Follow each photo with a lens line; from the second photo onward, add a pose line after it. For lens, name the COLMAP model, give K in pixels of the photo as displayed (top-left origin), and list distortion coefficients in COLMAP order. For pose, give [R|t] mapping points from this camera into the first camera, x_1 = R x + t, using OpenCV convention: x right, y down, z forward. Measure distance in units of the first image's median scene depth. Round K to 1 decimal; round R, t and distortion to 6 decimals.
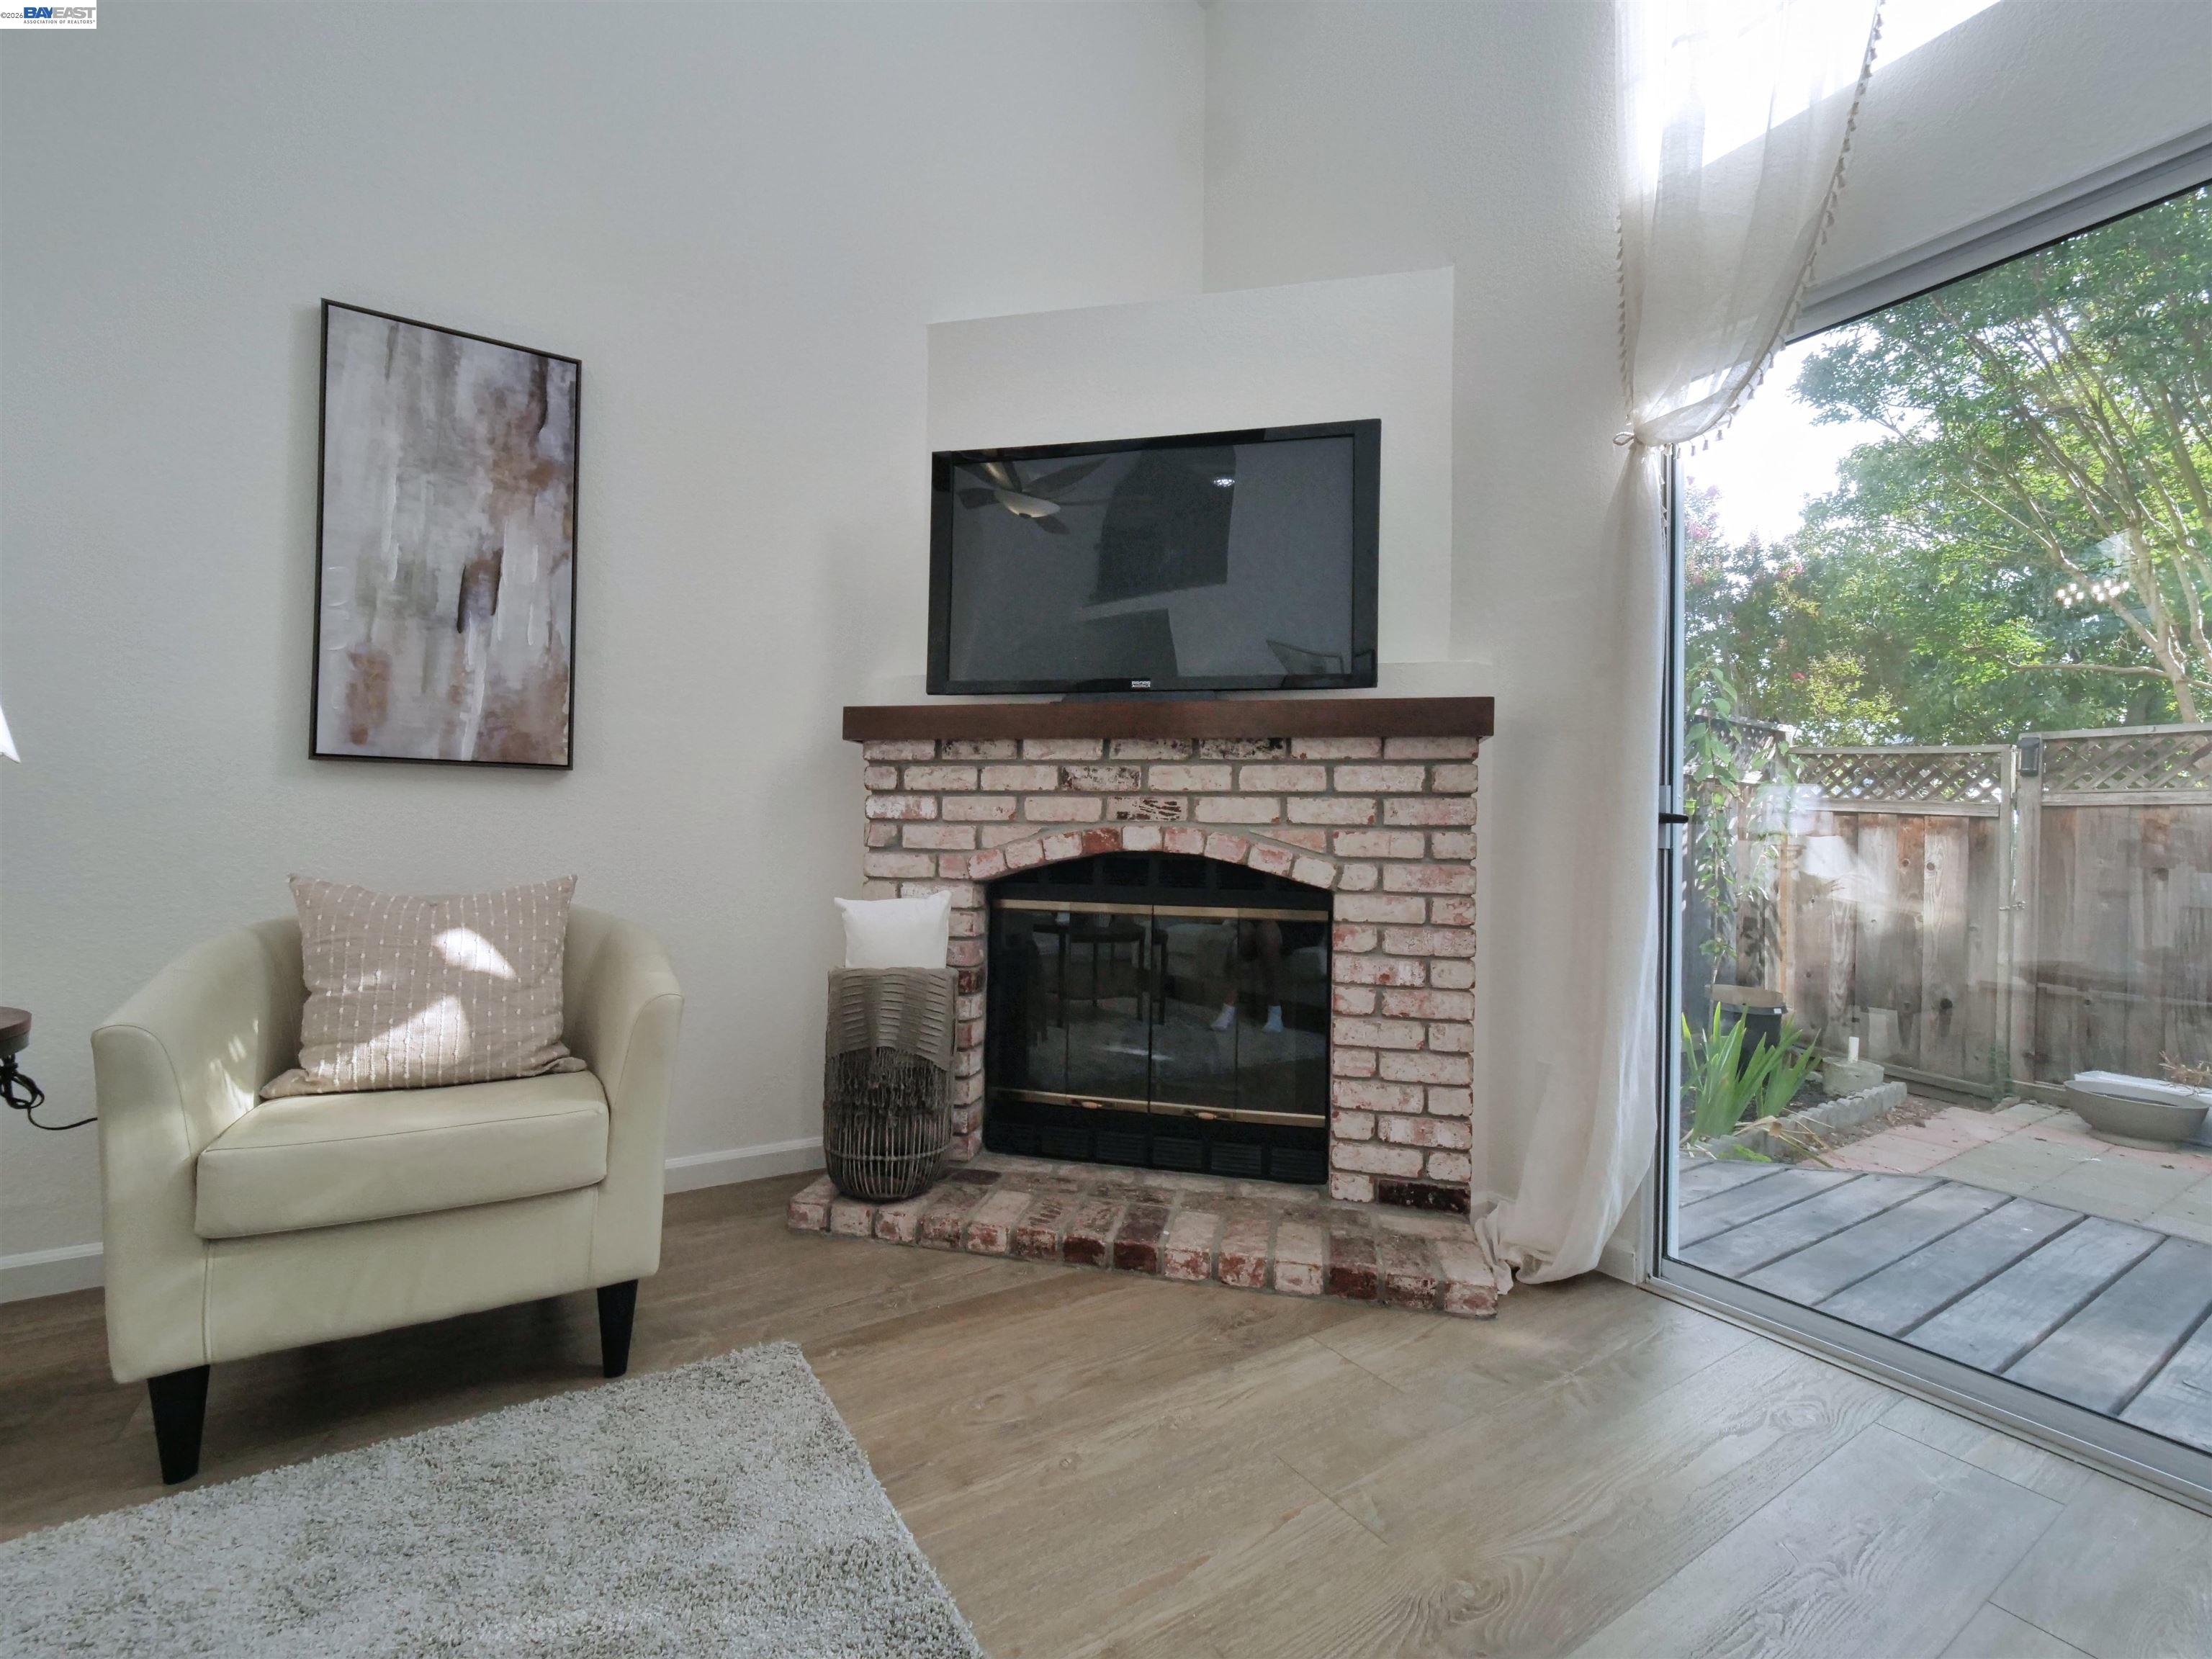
lens RADIAL K [[950.1, 0, 1103.9], [0, 950.1, 827.8], [0, 0, 1]] dist [-0.001604, 0.001205]
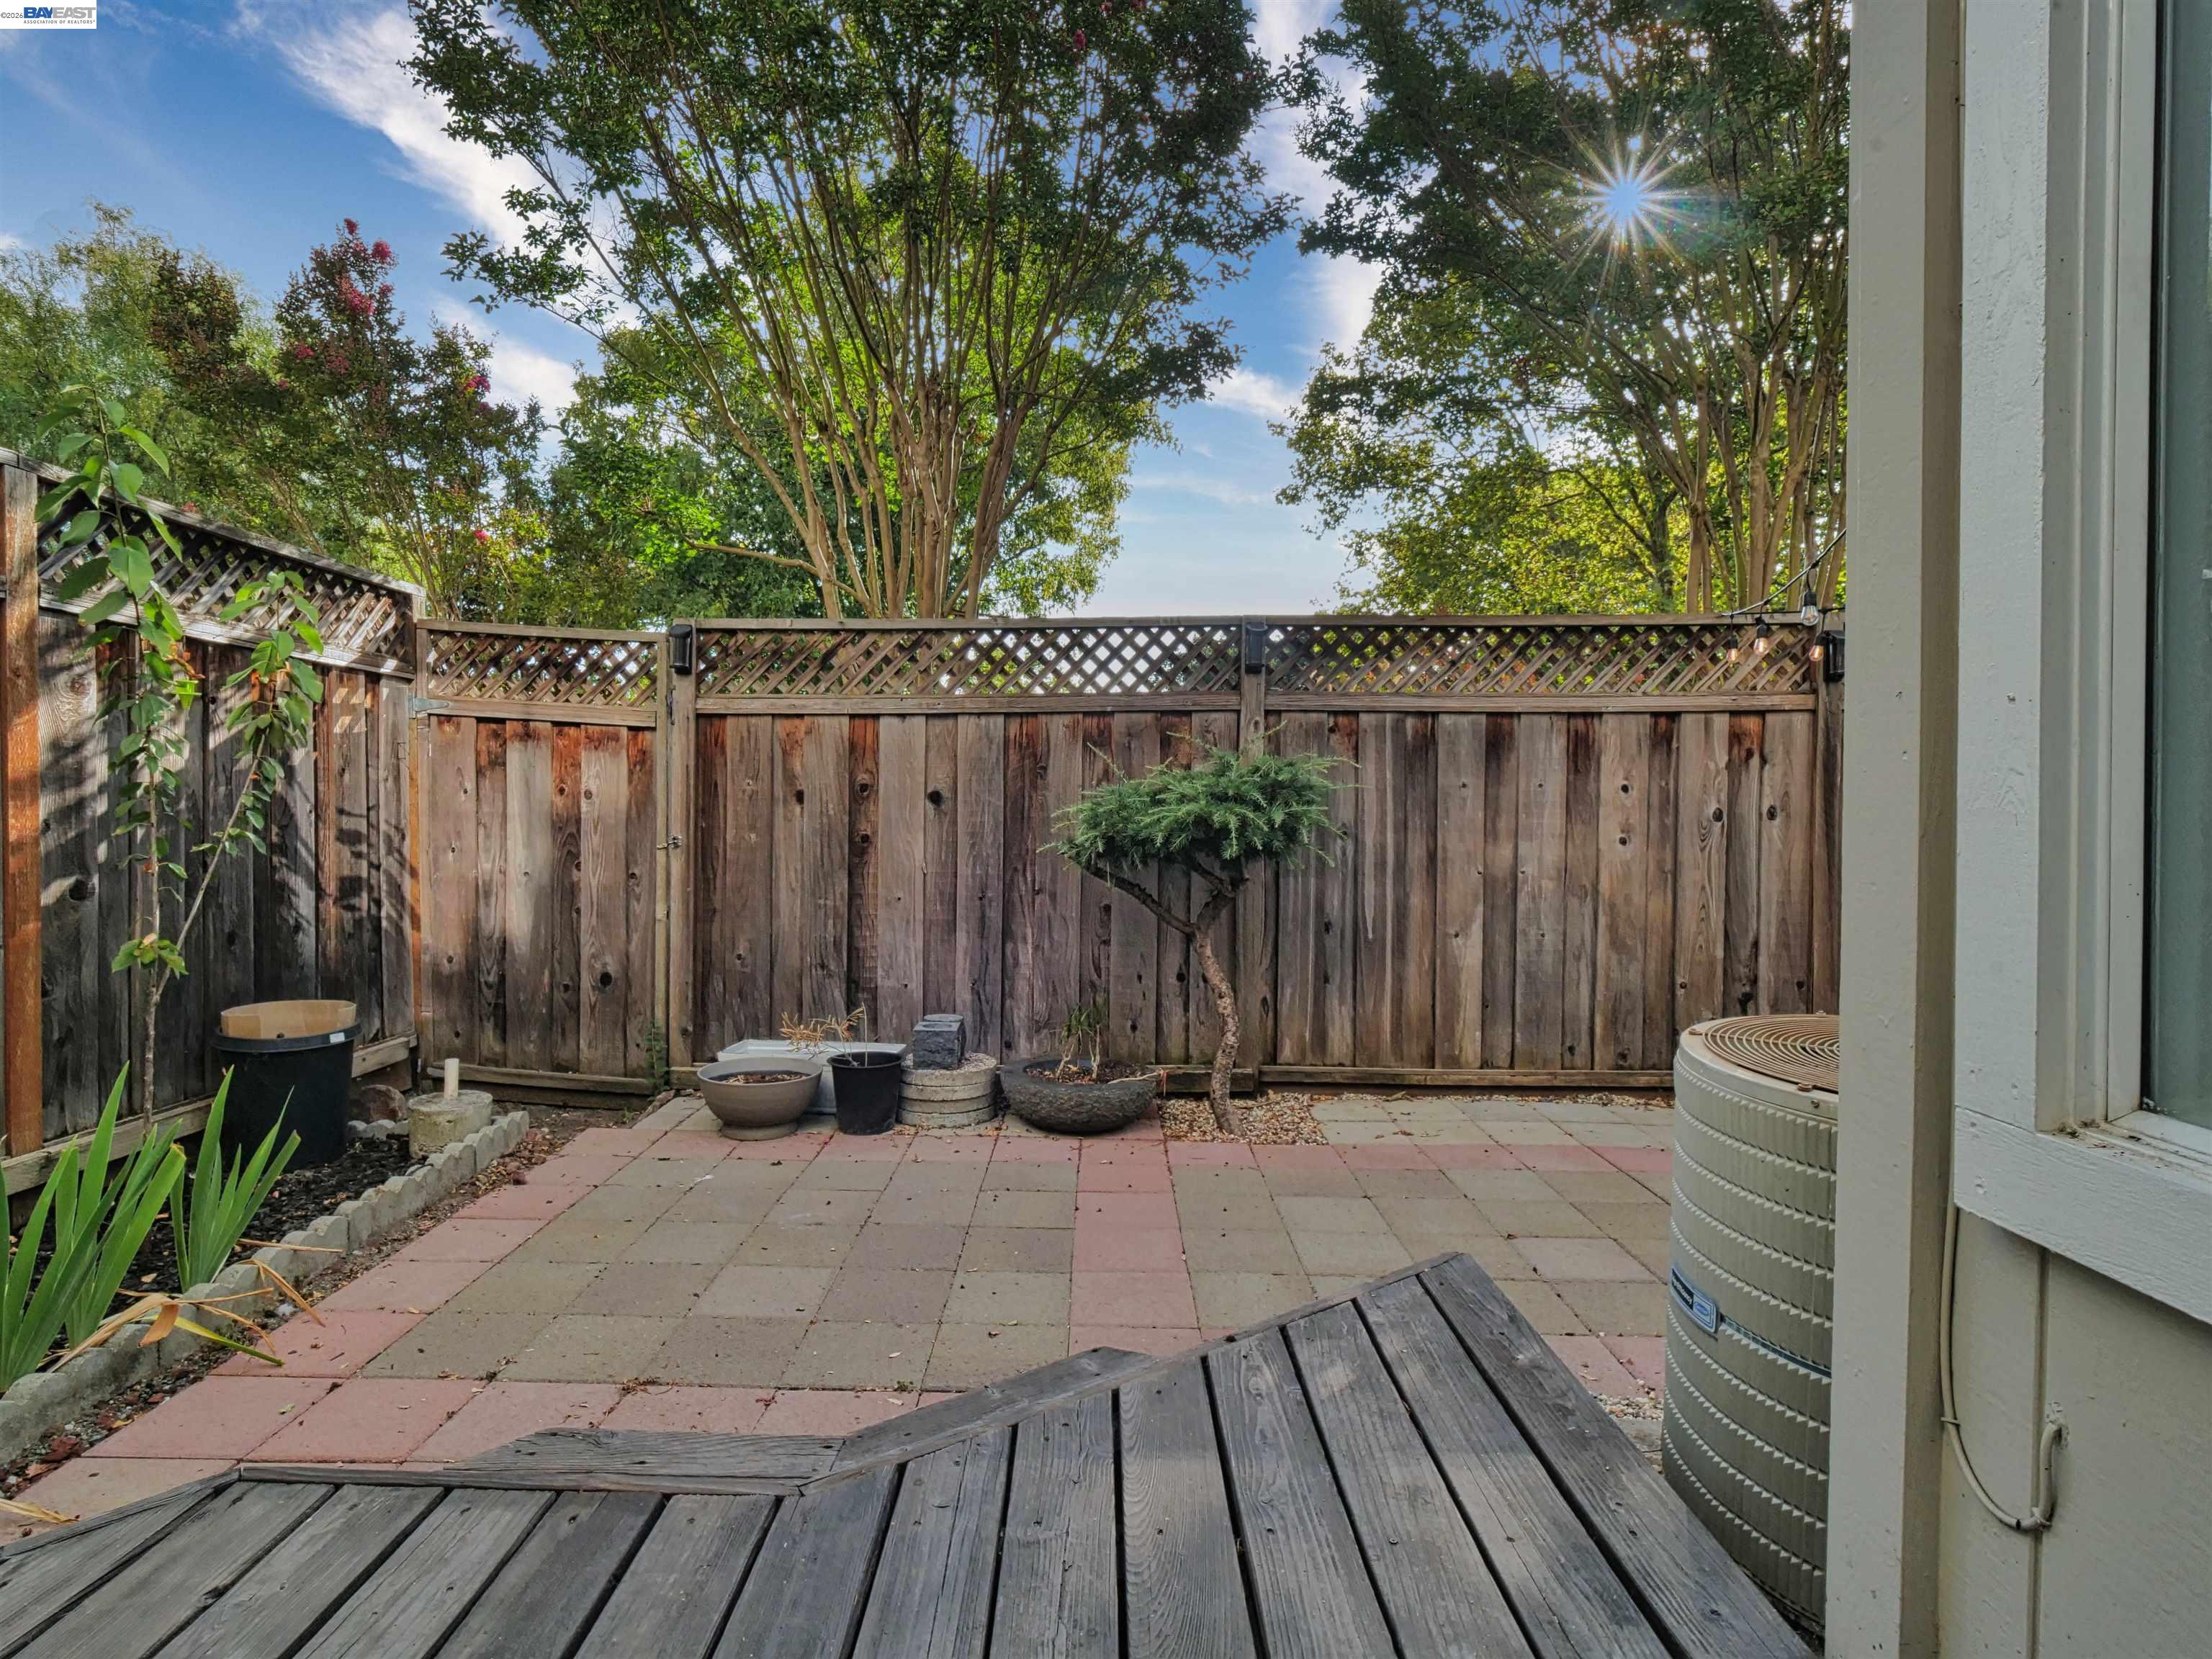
lens RADIAL K [[1122.7, 0, 1102.3], [0, 1122.7, 813.2], [0, 0, 1]] dist [0.002807, -0.000091]
pose [[0.536341, -0.030303, 0.843457, 0.381617], [-0.002302, 0.999299, 0.037366, 0.023706], [-0.843998, -0.021982, 0.535895, 0.218080]]
